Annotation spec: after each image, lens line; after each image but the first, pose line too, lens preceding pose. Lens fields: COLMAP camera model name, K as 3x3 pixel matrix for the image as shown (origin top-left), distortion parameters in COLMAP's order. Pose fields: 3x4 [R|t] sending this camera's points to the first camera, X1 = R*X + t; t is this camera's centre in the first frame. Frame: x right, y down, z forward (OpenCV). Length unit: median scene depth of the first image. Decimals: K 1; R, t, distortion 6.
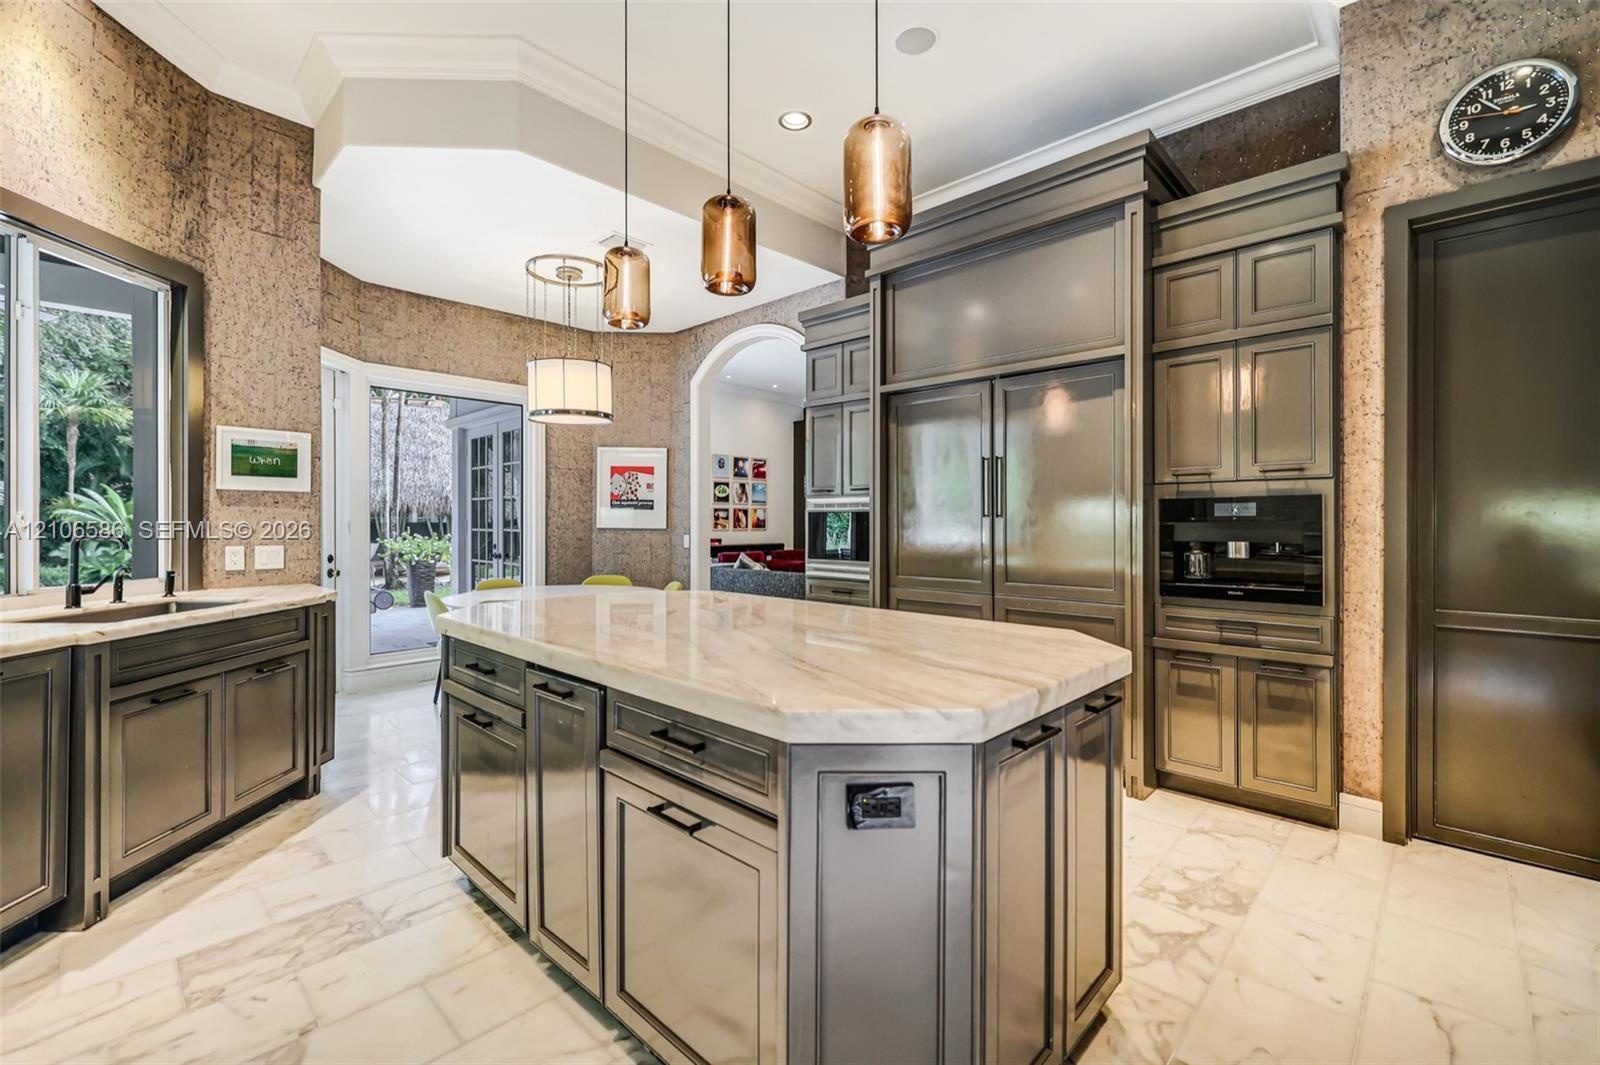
lens RADIAL K [[683.6, 0, 795.0], [0, 683.6, 525.9], [0, 0, 1]] dist [0.000271, -0.000631]
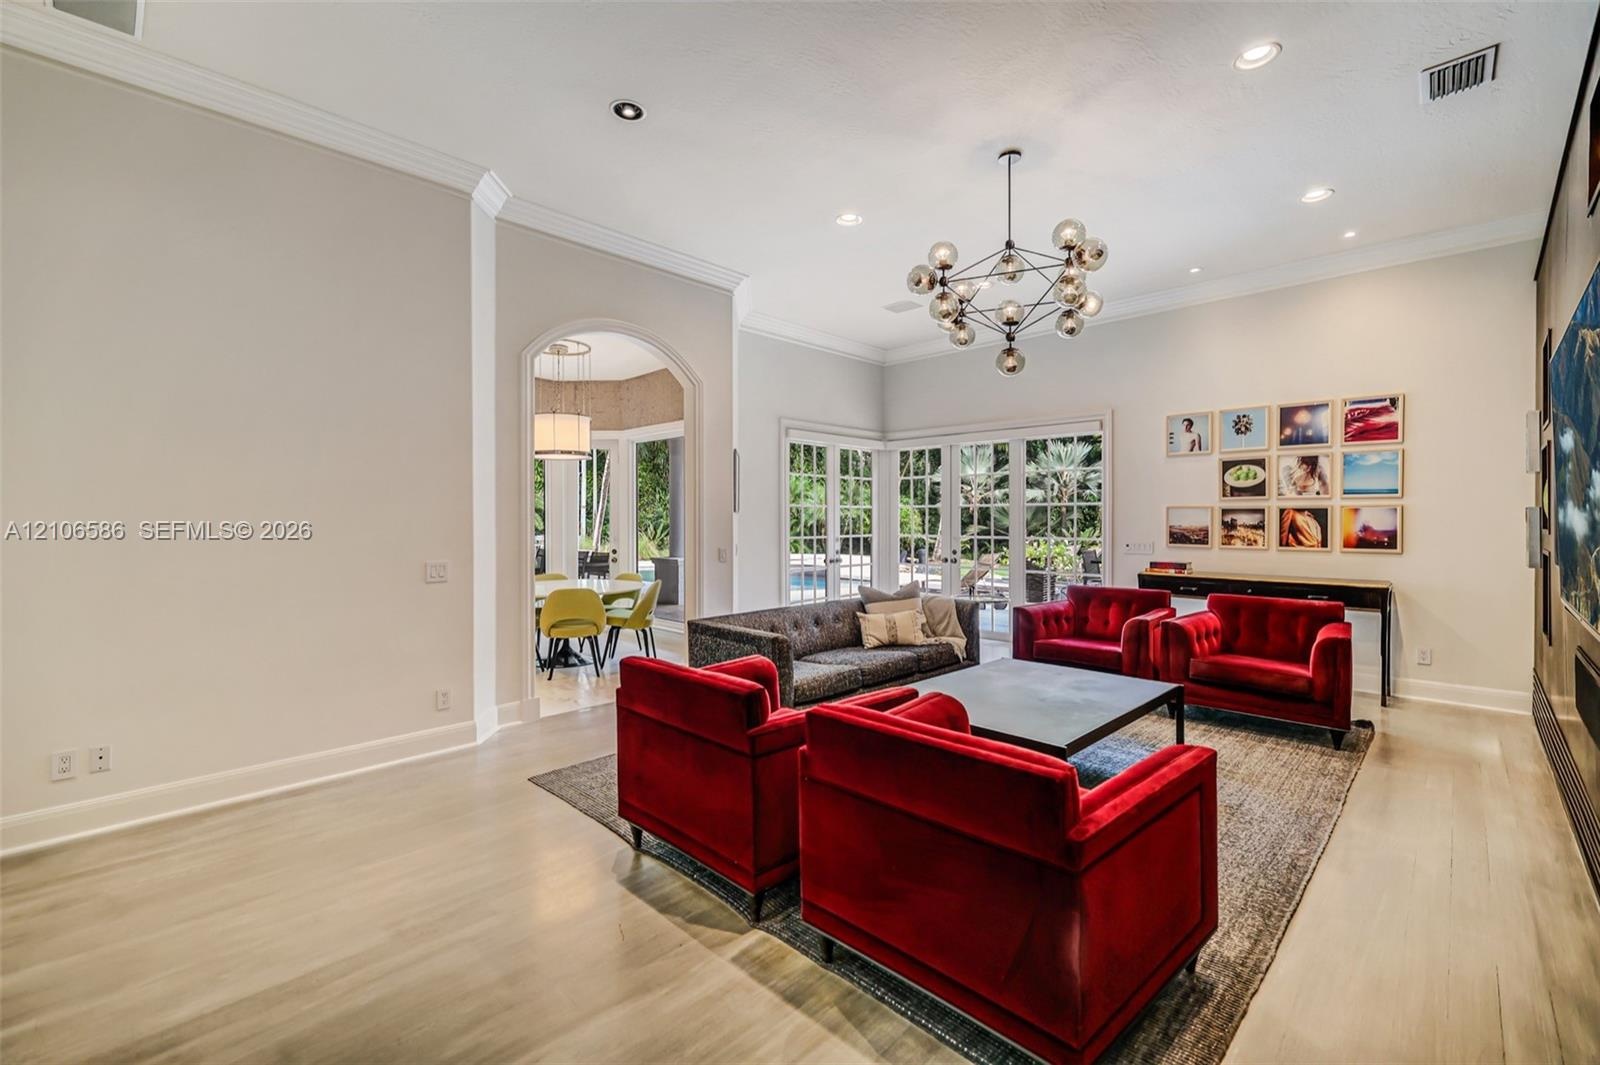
lens RADIAL K [[683.6, 0, 771.8], [0, 683.6, 525.2], [0, 0, 1]] dist [0.000271, -0.000631]
pose [[-0.047251, 0.017180, -0.998735, 0.440302], [-0.002875, 0.999846, 0.017335, -0.020145], [0.998879, 0.003690, -0.047194, 0.642025]]
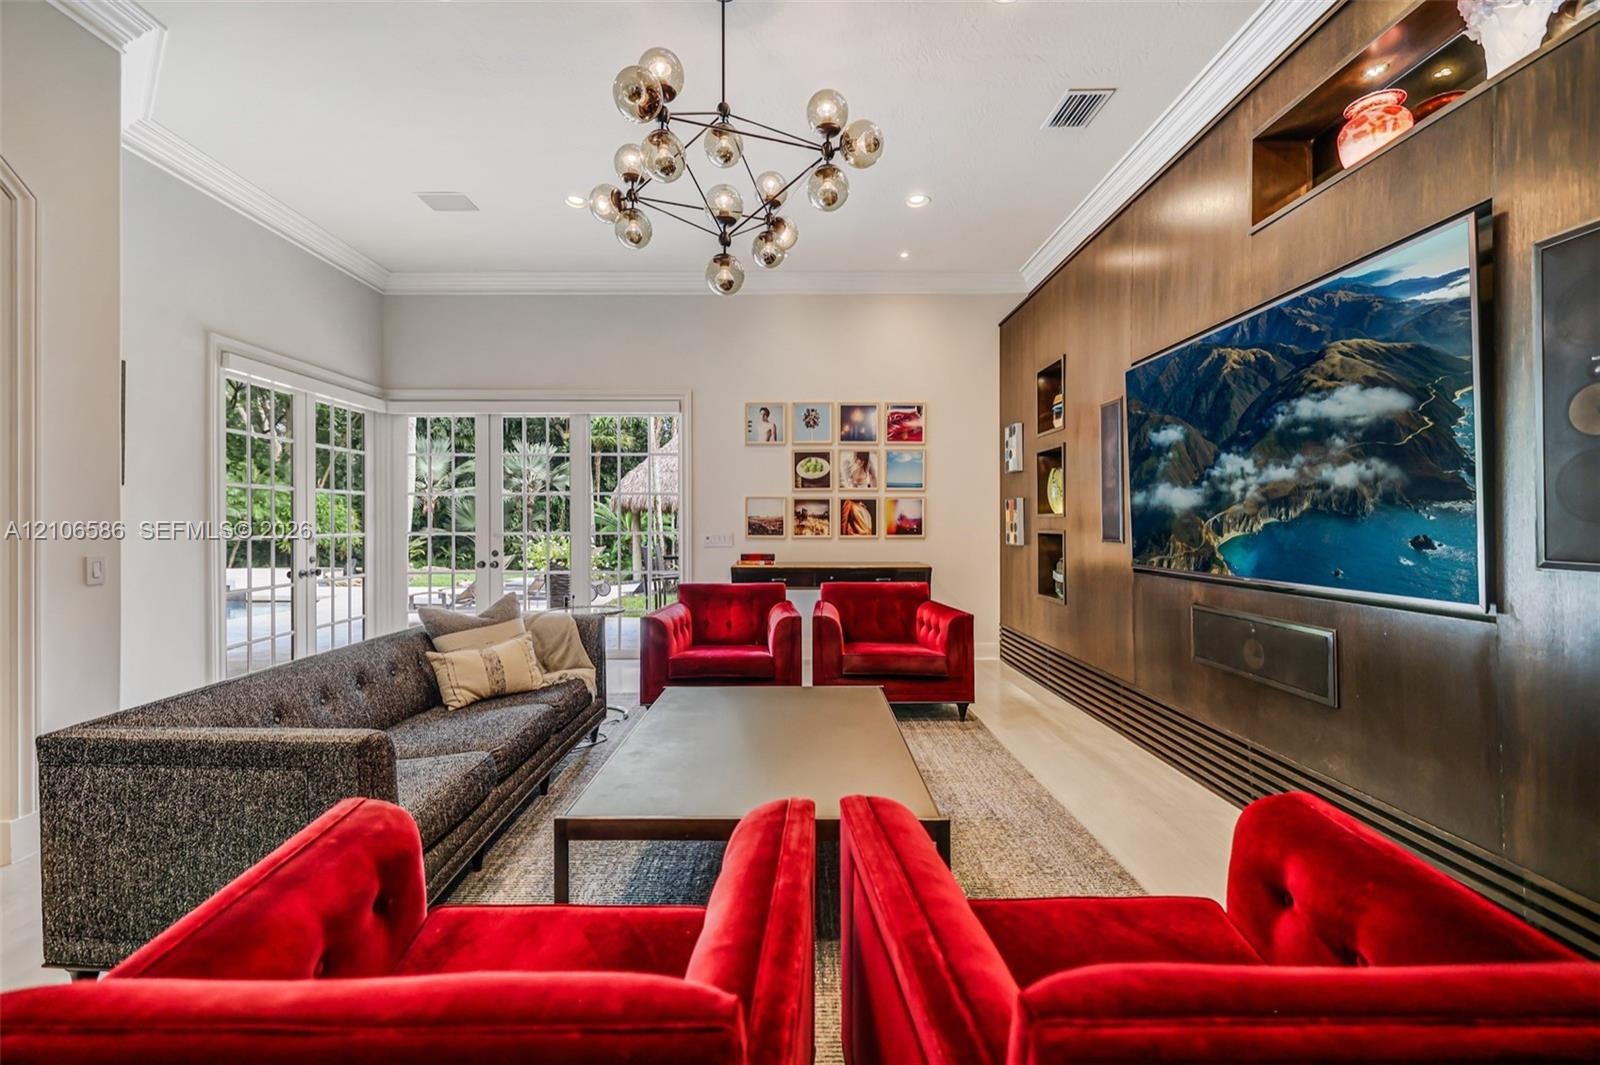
lens RADIAL K [[683.6, 0, 797.6], [0, 683.6, 522.5], [0, 0, 1]] dist [0.000271, -0.000631]
pose [[0.689058, 0.006738, -0.724674, 0.284454], [-0.005054, 0.999977, 0.004492, -0.008634], [0.724688, 0.000567, 0.689077, 0.594586]]
